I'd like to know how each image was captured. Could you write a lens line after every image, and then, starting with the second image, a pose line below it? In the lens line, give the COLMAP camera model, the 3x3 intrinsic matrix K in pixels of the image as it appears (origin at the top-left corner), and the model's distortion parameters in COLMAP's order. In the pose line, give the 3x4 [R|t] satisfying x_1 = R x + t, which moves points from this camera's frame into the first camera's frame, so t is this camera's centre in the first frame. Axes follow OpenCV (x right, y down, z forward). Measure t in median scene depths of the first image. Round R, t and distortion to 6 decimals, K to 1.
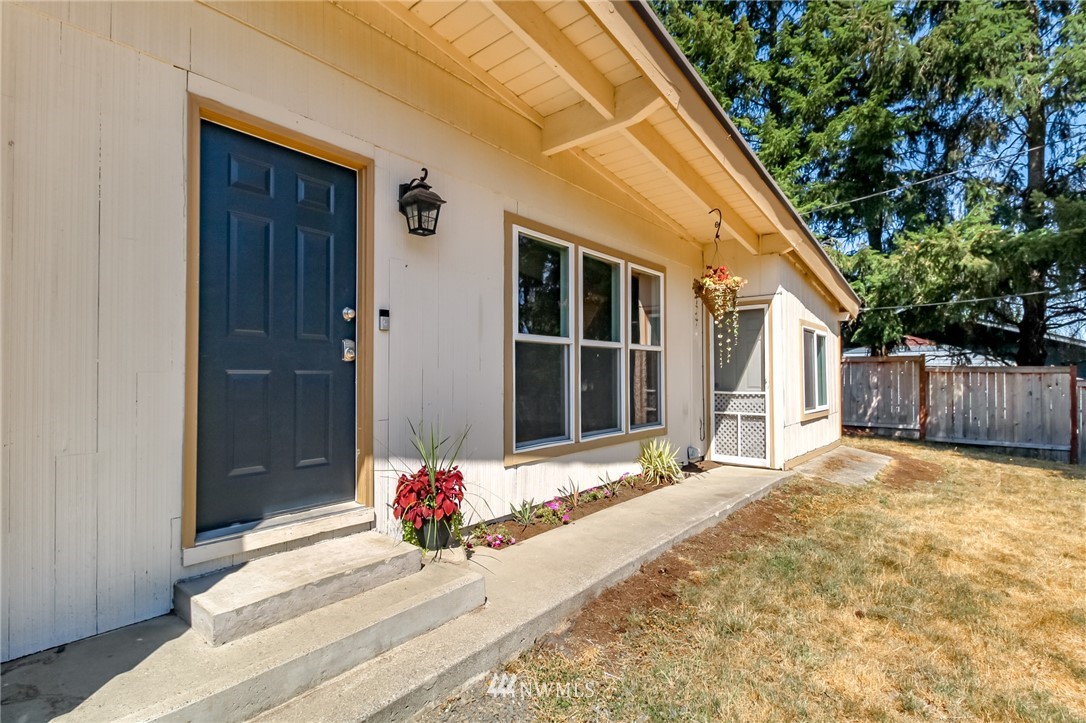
lens RADIAL K [[511.7, 0, 556.0], [0, 511.7, 371.3], [0, 0, 1]] dist [-0.002377, -0.001029]
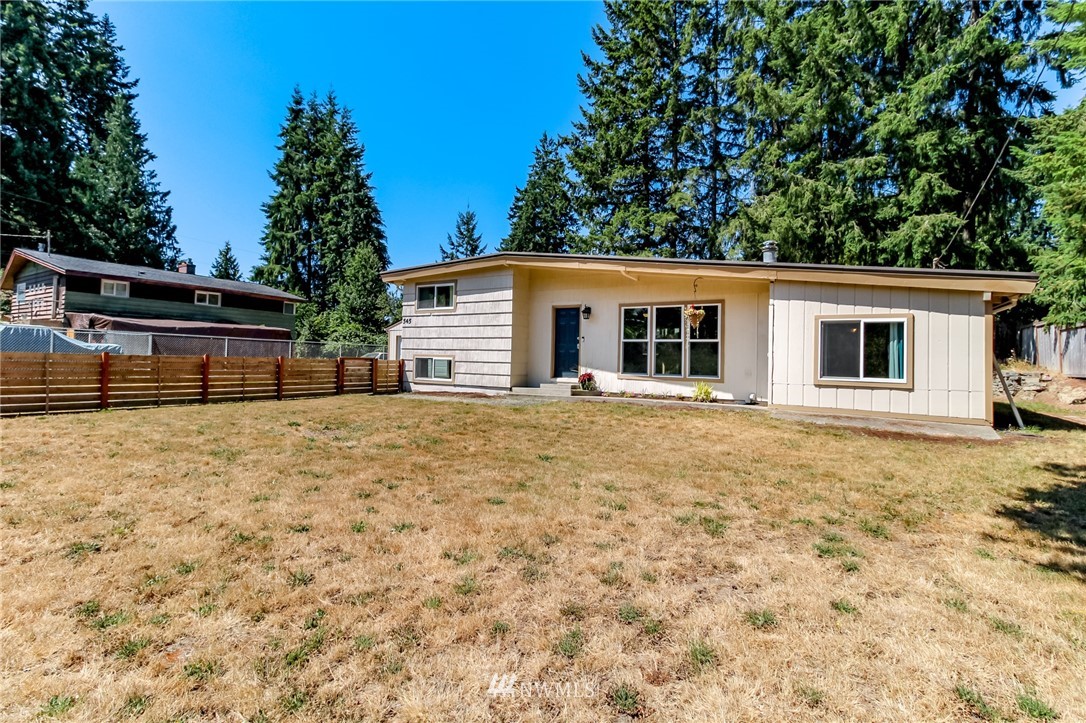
lens RADIAL K [[506.9, 0, 555.6], [0, 506.9, 344.6], [0, 0, 1]] dist [0.002773, -0.000634]
pose [[0.151936, -0.031709, -0.987882, 2.723280], [-0.017256, 0.999248, -0.034728, 0.071098], [0.988240, 0.022323, 0.151274, 0.064386]]
